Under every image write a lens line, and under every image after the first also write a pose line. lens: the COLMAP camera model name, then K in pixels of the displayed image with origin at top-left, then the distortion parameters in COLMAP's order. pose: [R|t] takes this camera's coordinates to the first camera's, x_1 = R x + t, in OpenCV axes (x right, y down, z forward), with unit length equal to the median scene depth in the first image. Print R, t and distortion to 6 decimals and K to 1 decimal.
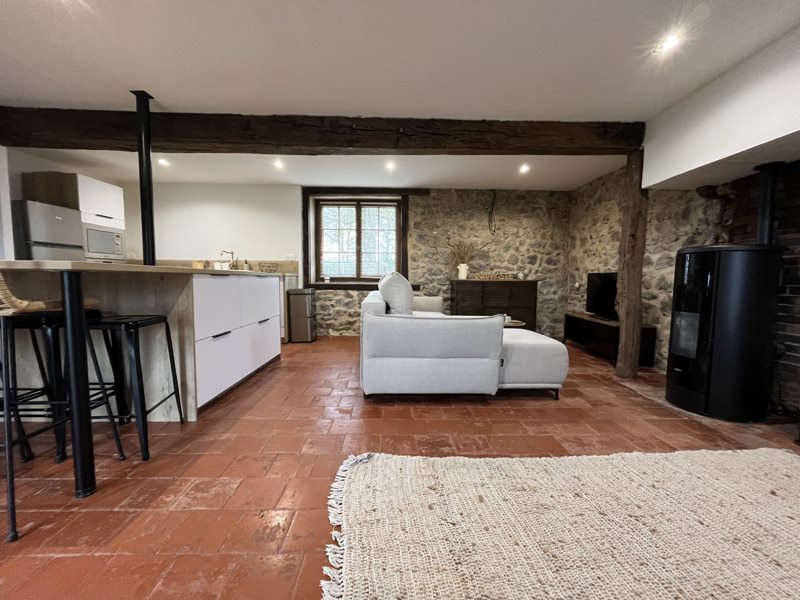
lens RADIAL K [[322.9, 0, 399.1], [0, 322.9, 300.6], [0, 0, 1]] dist [-0.005214, -0.000375]
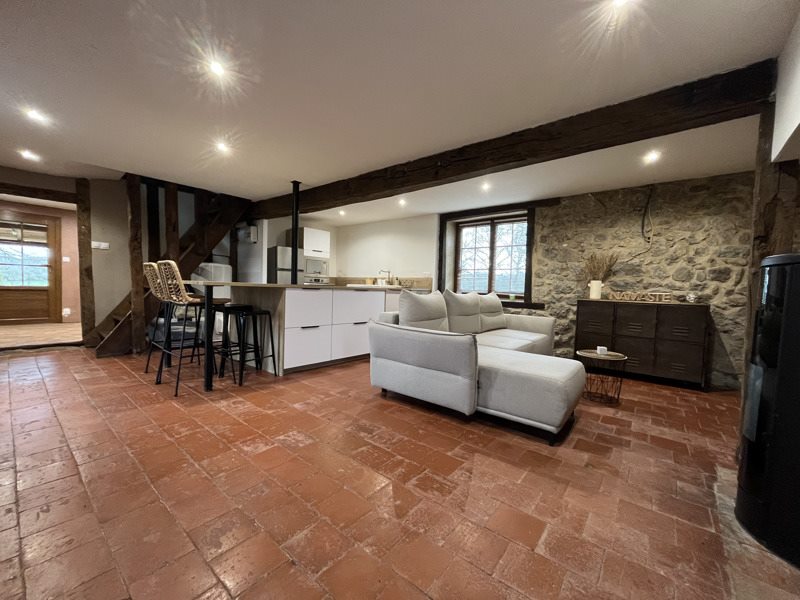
lens RADIAL K [[322.9, 0, 398.8], [0, 322.9, 300.7], [0, 0, 1]] dist [-0.005214, -0.000375]
pose [[0.757004, 0.042937, -0.651998, 0.414072], [-0.072060, 0.997238, -0.017992, -0.012677], [0.649424, 0.060603, 0.758007, 0.052229]]
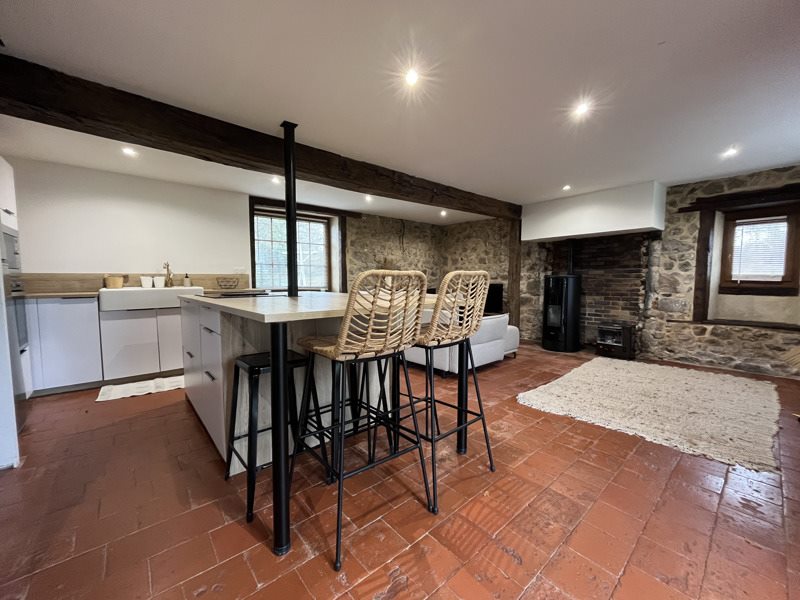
lens RADIAL K [[322.9, 0, 398.6], [0, 322.9, 301.2], [0, 0, 1]] dist [-0.005214, -0.000375]
pose [[0.775909, -0.052706, 0.628639, -0.658138], [0.052094, 0.998453, 0.019414, -0.046795], [-0.628690, 0.017685, 0.777455, -0.001298]]
